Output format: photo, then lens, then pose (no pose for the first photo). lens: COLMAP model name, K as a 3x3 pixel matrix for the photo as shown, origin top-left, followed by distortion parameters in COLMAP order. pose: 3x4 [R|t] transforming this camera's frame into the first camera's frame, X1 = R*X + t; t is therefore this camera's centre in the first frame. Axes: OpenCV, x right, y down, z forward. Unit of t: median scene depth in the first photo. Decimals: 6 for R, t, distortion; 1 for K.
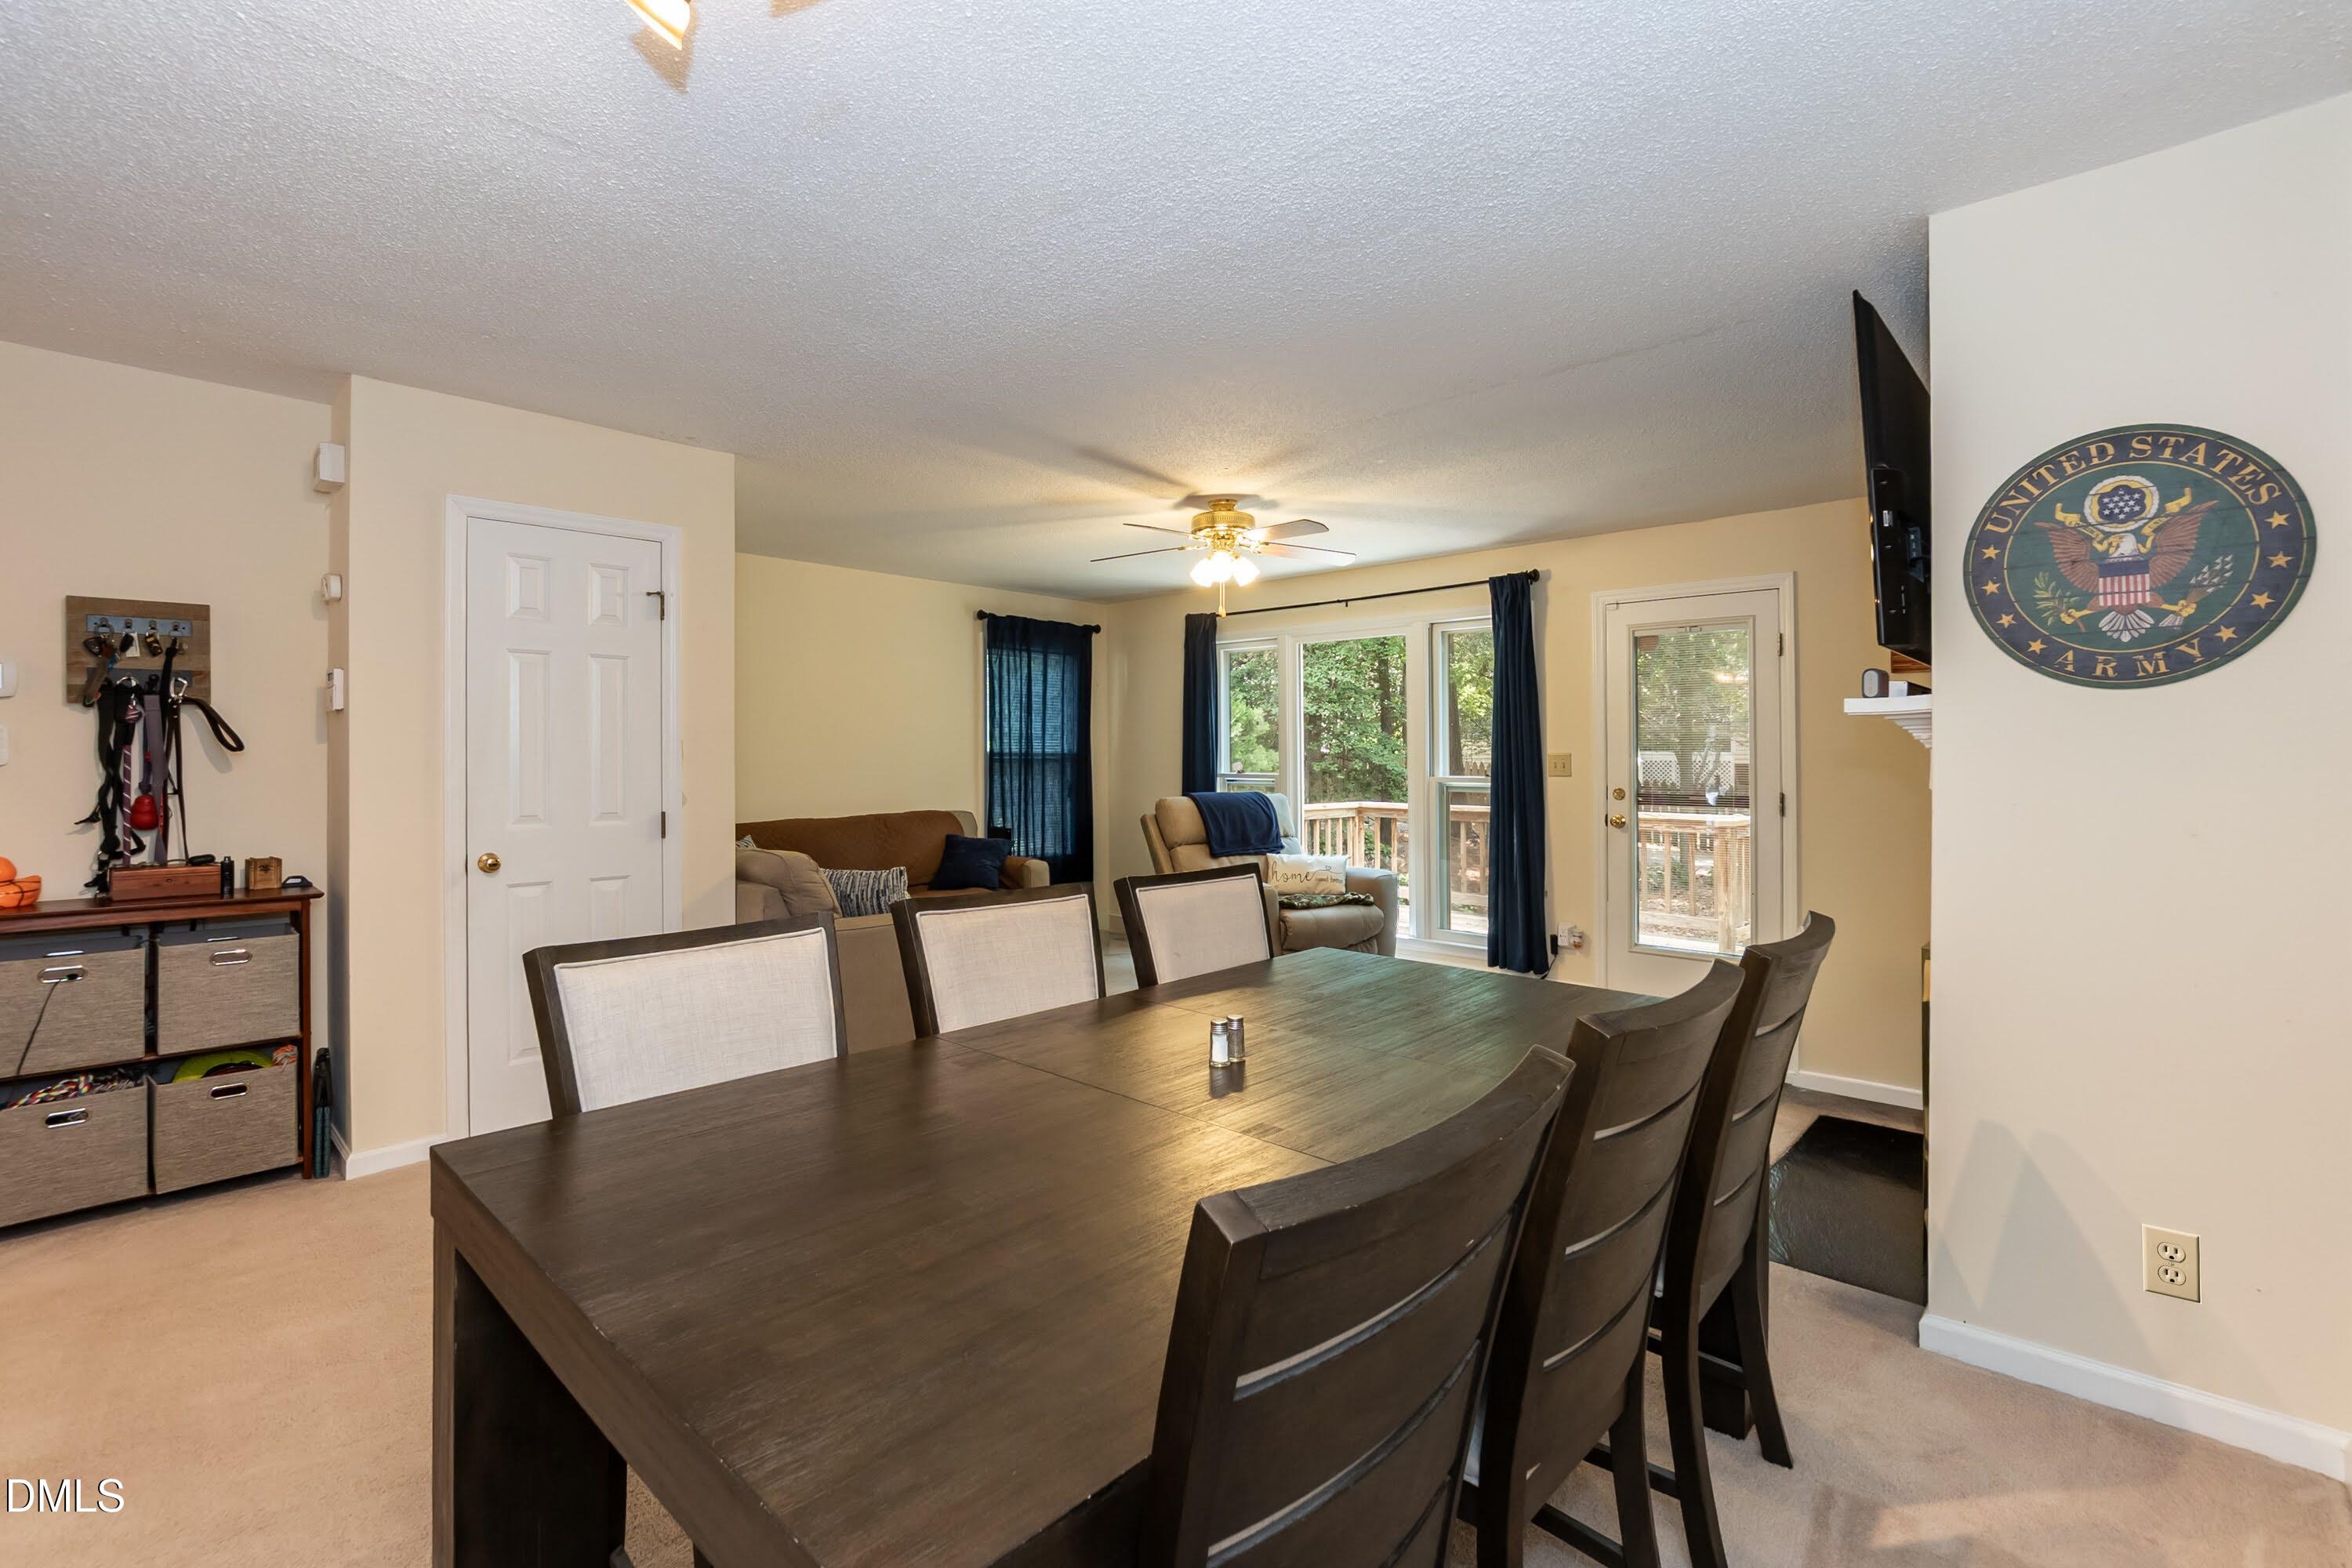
lens RADIAL K [[1040.6, 0, 1163.7], [0, 1040.6, 775.2], [0, 0, 1]] dist [-0.034497, 0.012959]
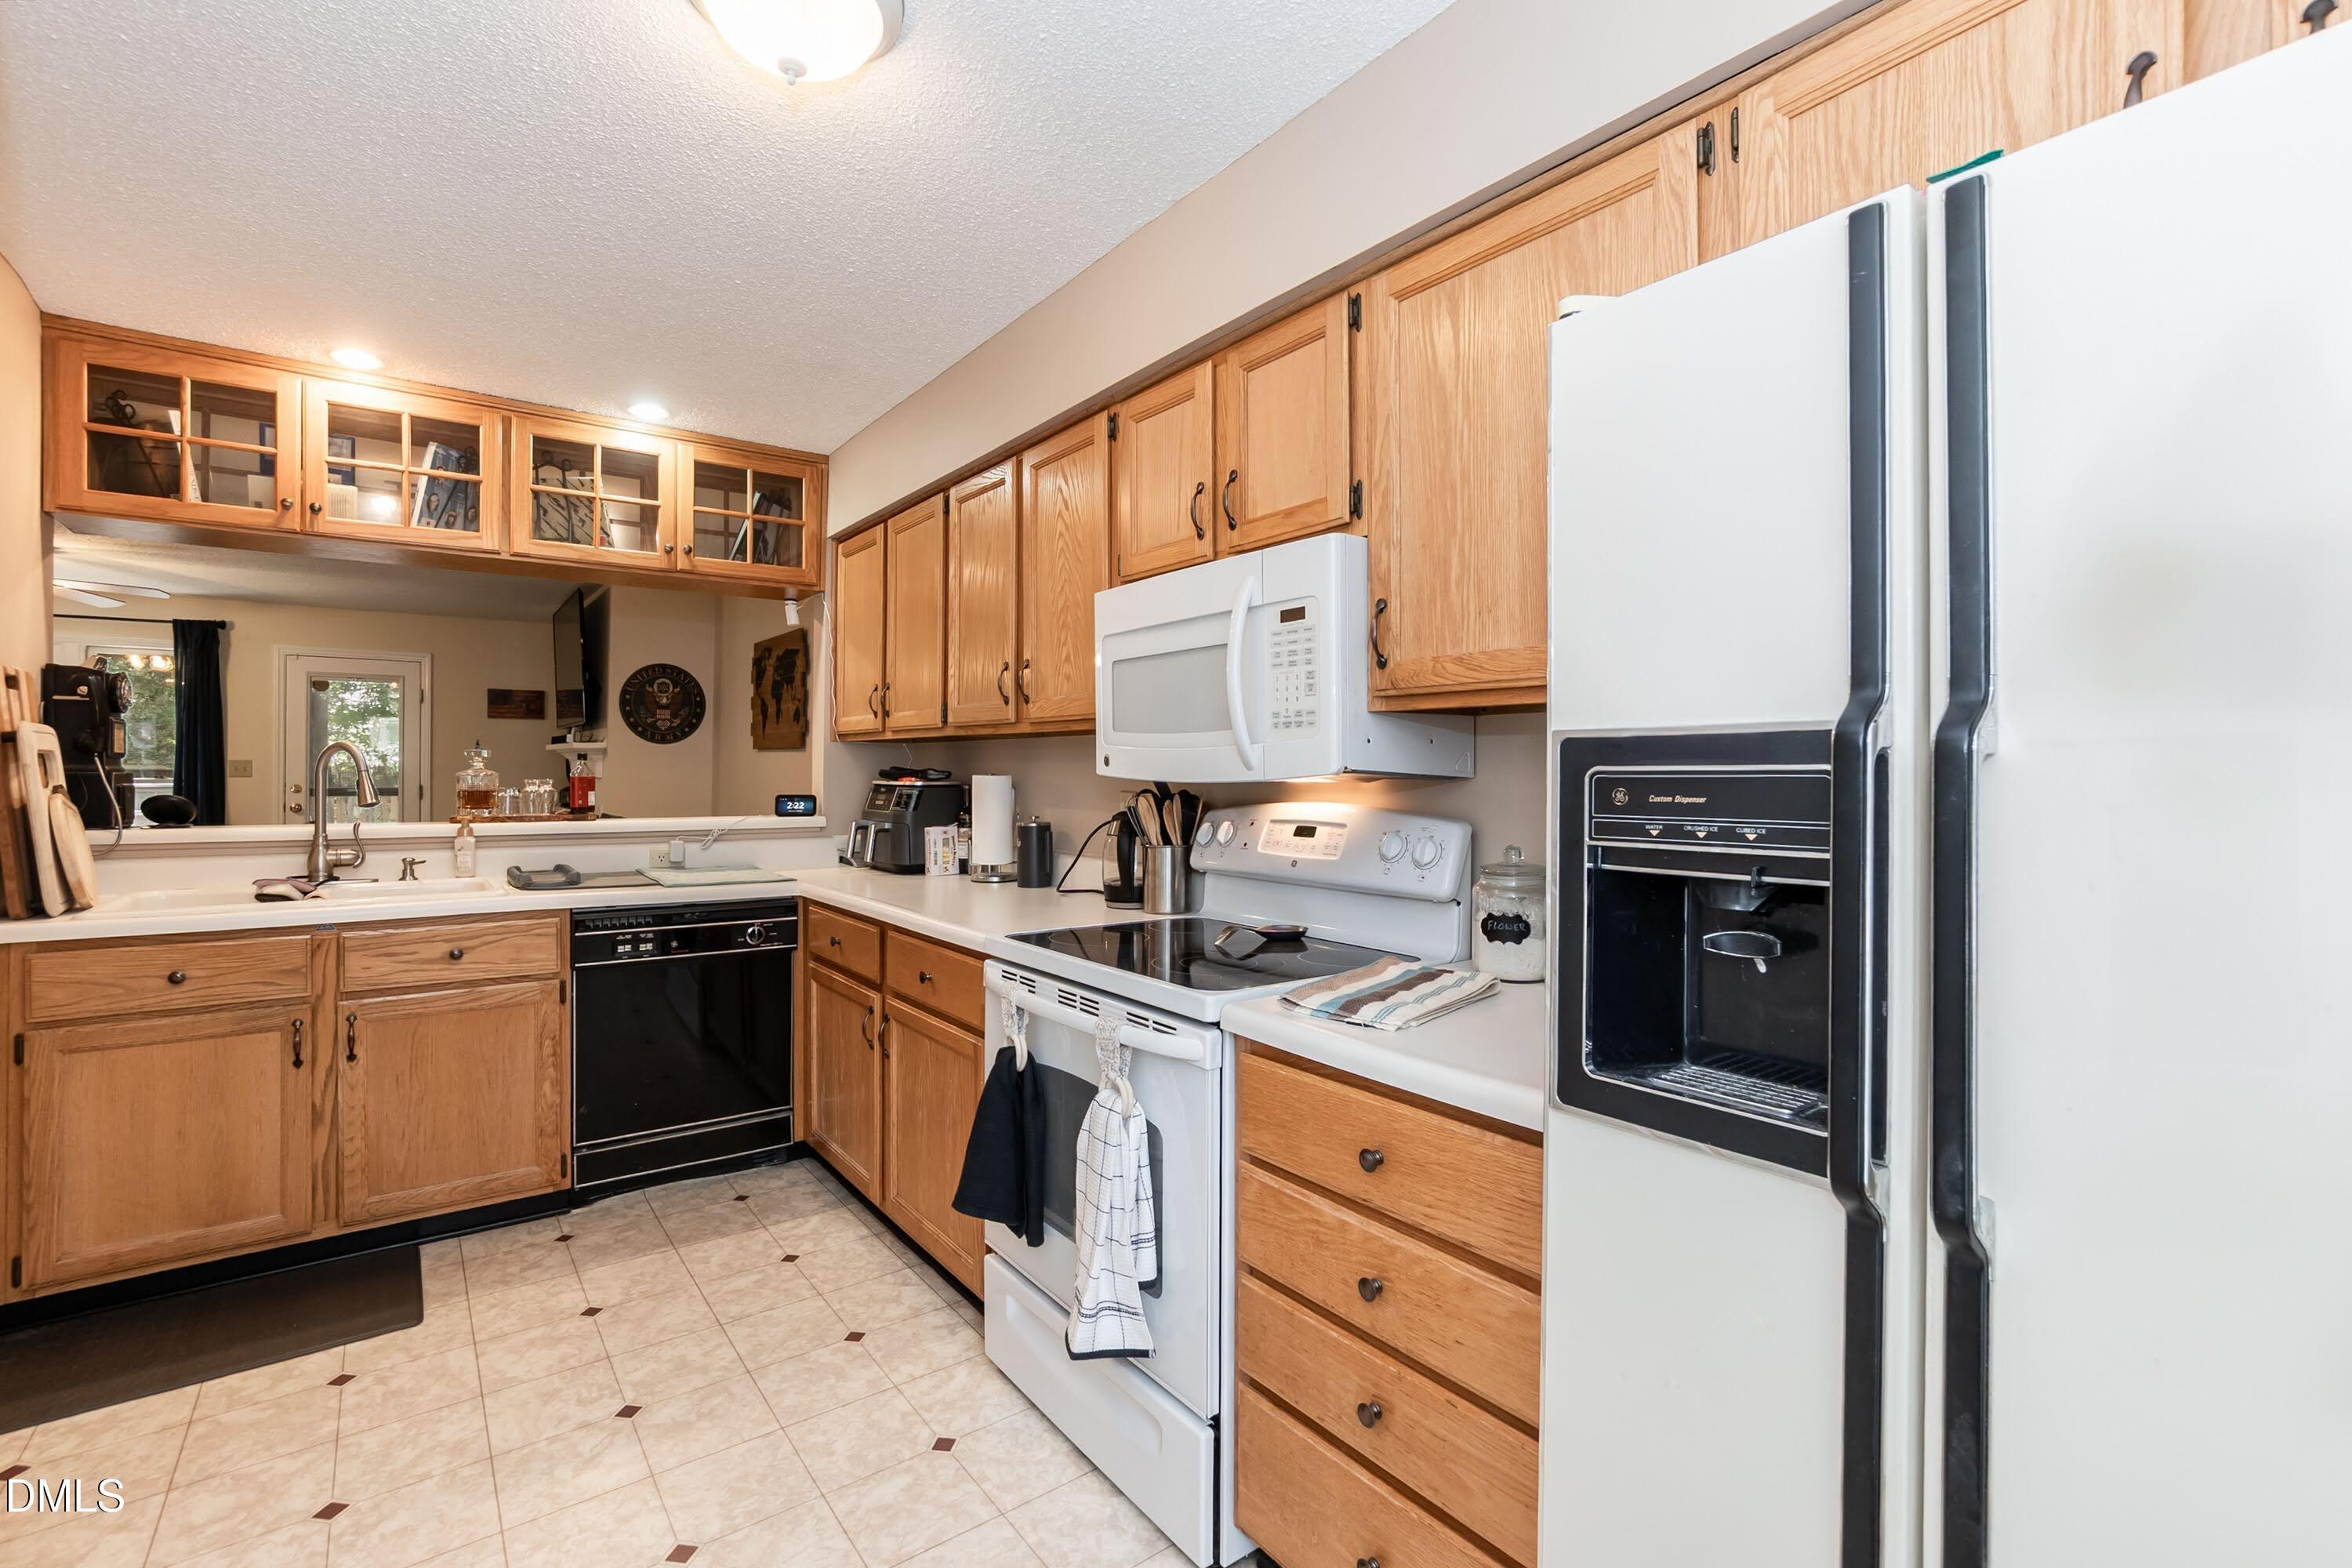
lens RADIAL K [[1040.6, 0, 1163.7], [0, 1040.6, 775.2], [0, 0, 1]] dist [-0.034497, 0.012959]
pose [[0.174893, -0.007146, 0.984562, -1.697448], [0.012085, 0.999914, 0.005111, 0.014313], [-0.984513, 0.011004, 0.174964, -0.959935]]
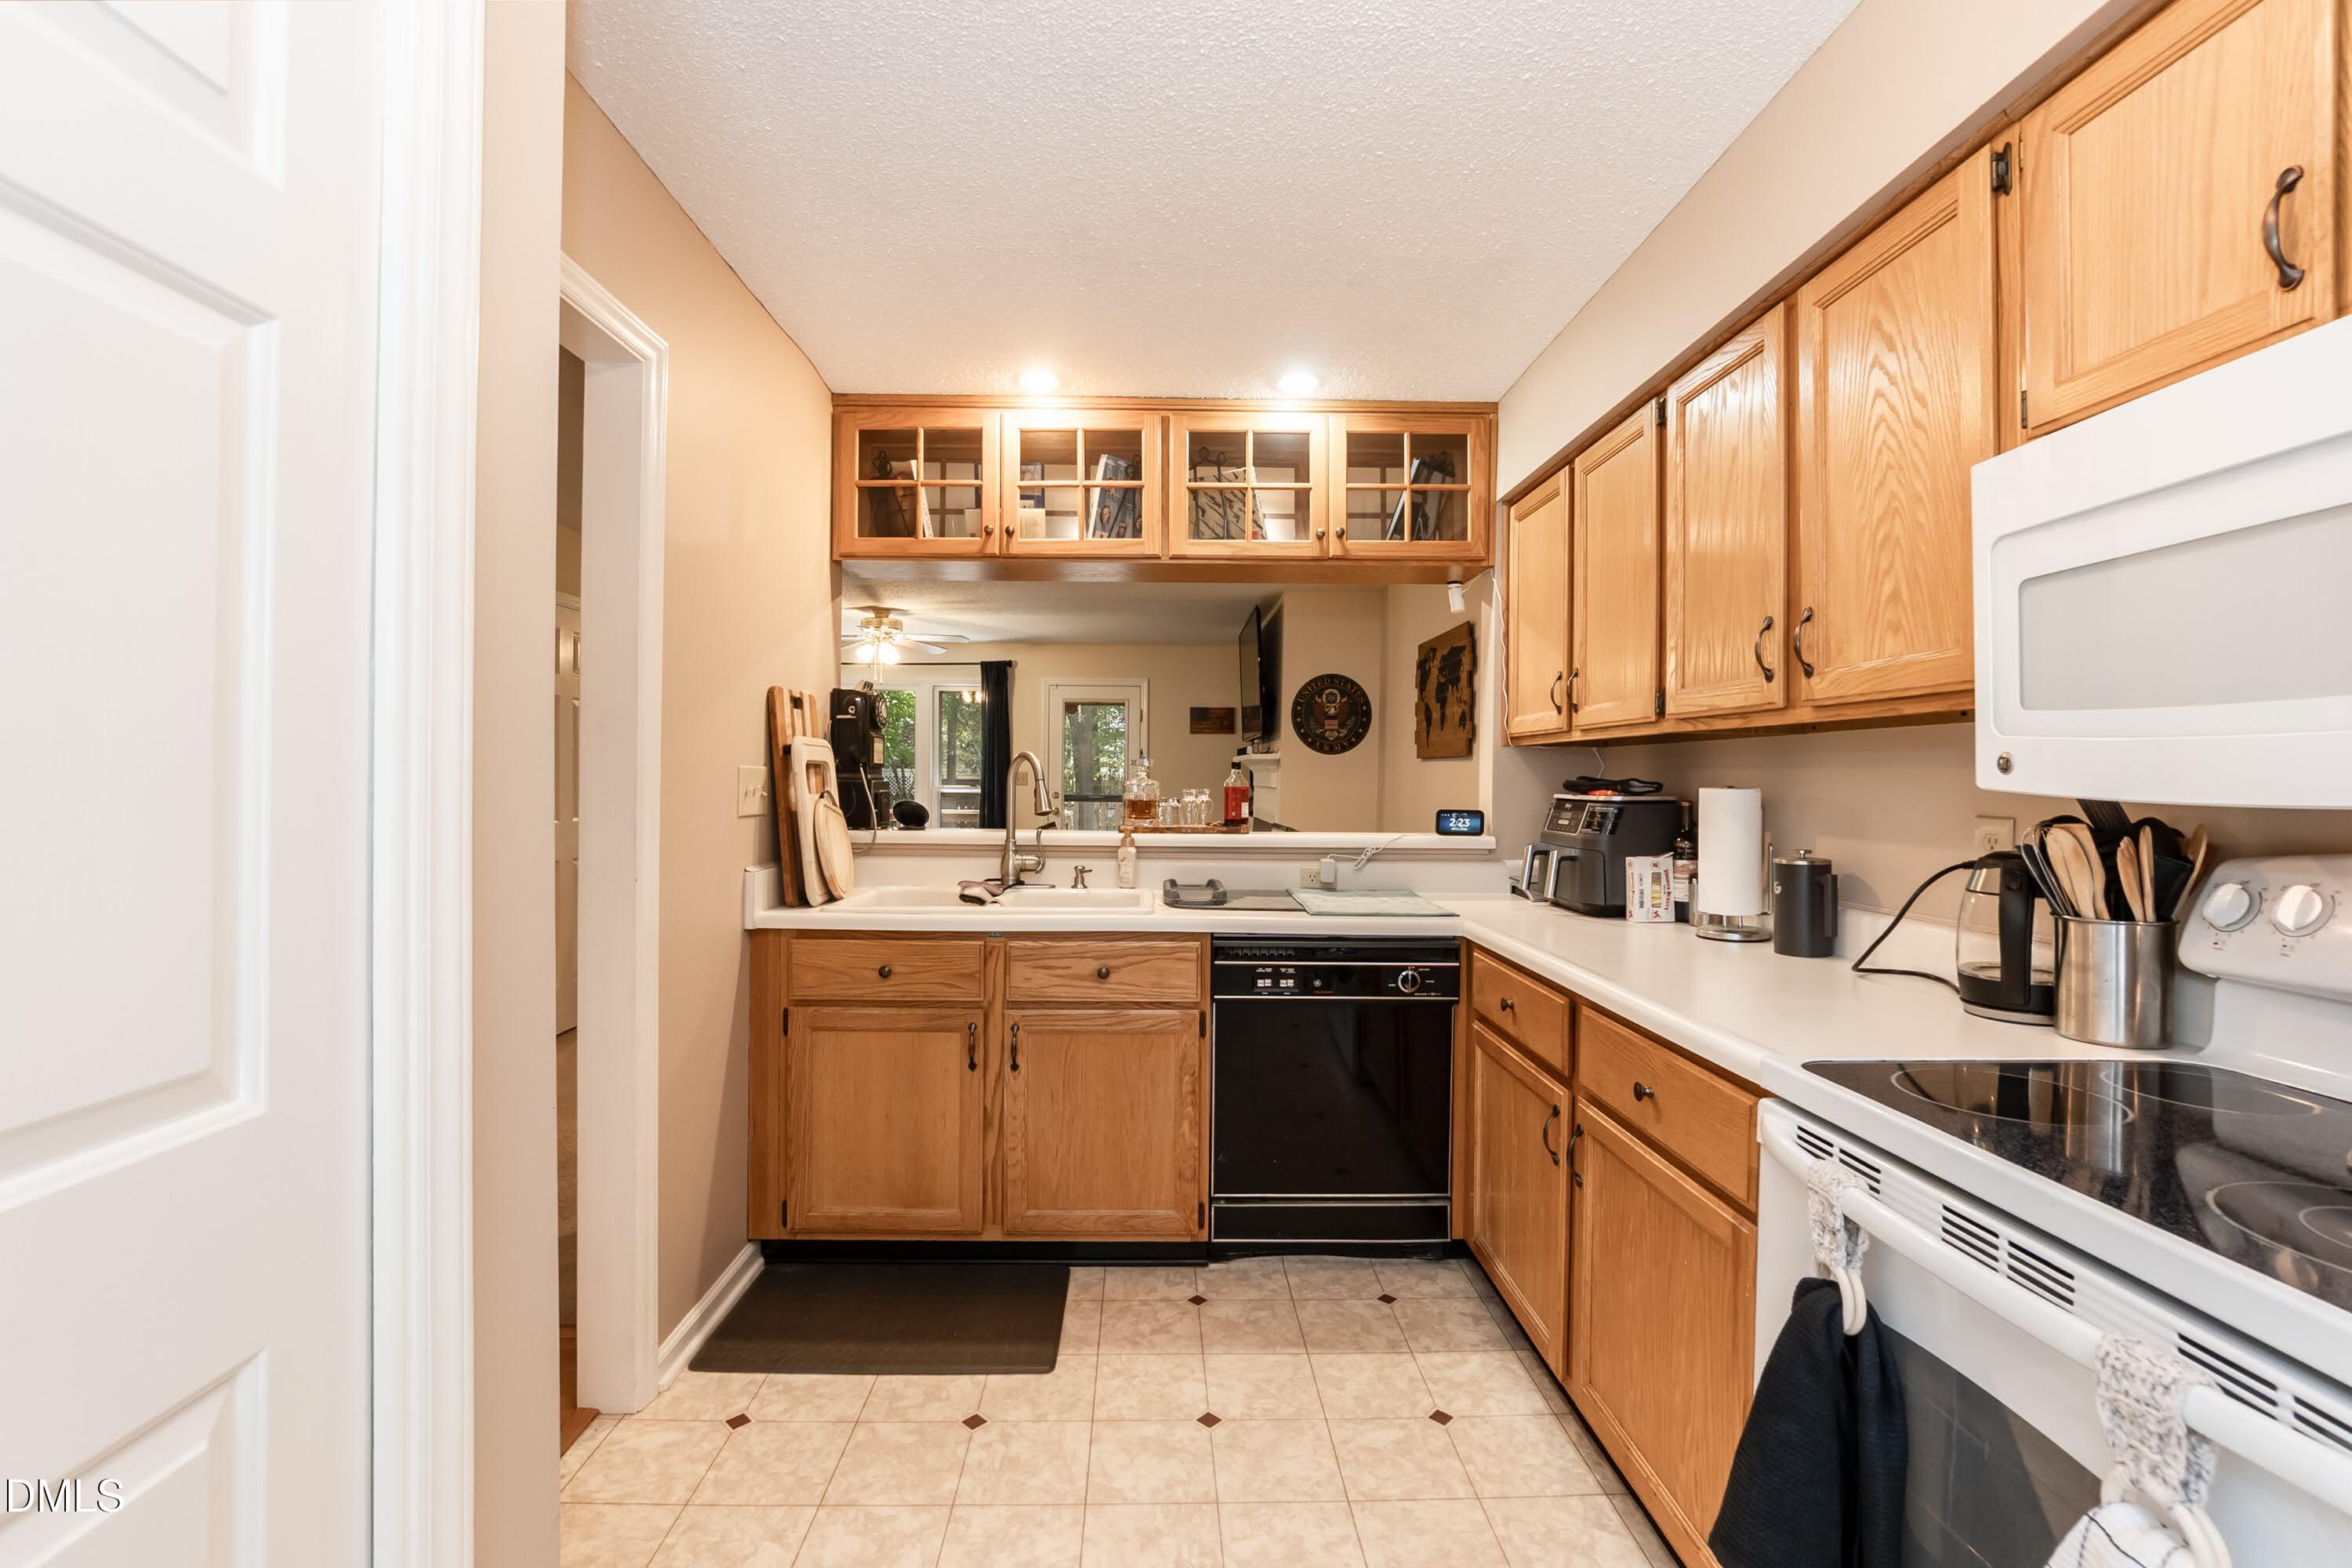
lens RADIAL K [[1040.6, 0, 1163.7], [0, 1040.6, 775.2], [0, 0, 1]] dist [-0.034497, 0.012959]
pose [[0.717121, 0.003961, 0.696937, -1.454840], [0.006425, 0.999904, -0.012294, 0.014786], [-0.696919, 0.013294, 0.717027, -0.829050]]
